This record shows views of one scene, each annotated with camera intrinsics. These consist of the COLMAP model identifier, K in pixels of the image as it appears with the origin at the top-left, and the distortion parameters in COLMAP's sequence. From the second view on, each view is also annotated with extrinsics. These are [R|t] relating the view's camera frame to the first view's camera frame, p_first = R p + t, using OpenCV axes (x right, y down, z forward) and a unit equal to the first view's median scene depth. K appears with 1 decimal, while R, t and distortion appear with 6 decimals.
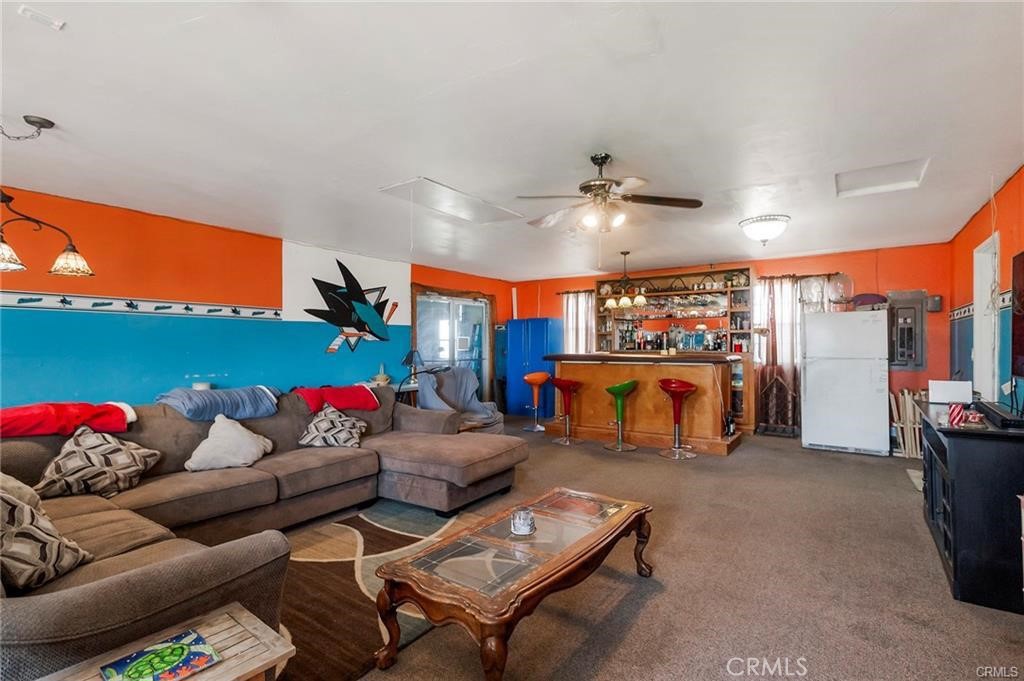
lens RADIAL K [[485.4, 0, 512.6], [0, 485.4, 342.1], [0, 0, 1]] dist [0.008760, 0.000985]
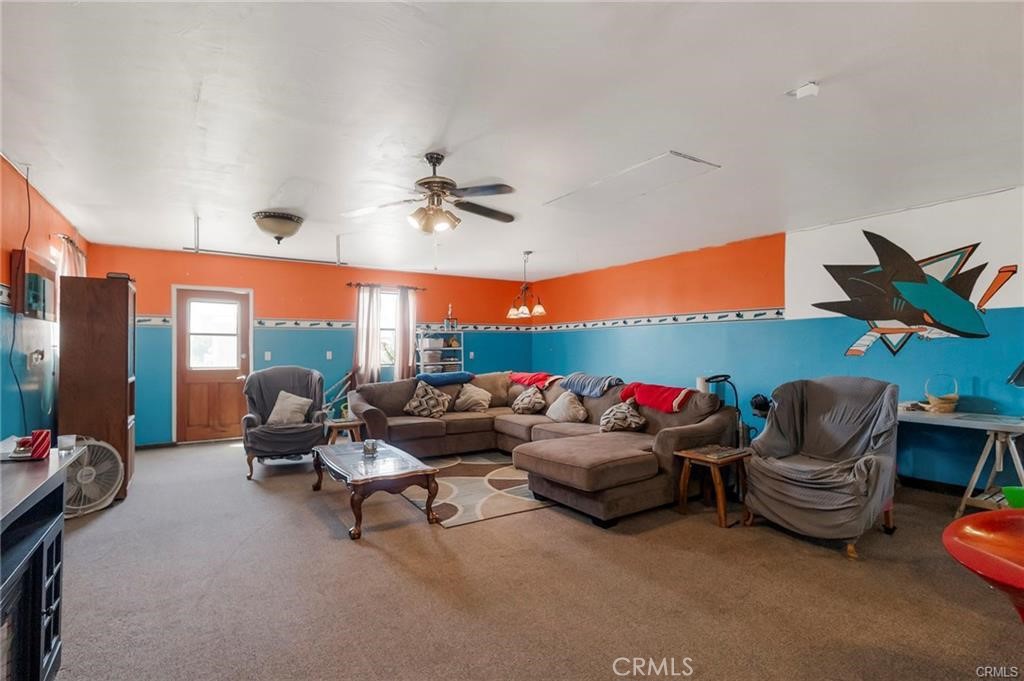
lens RADIAL K [[485.4, 0, 510.9], [0, 485.4, 344.4], [0, 0, 1]] dist [0.008760, 0.000985]
pose [[-0.379569, -0.003172, -0.925158, 0.541153], [0.010954, 0.999909, -0.007922, 0.004368], [0.925099, -0.013141, -0.379499, 0.790609]]
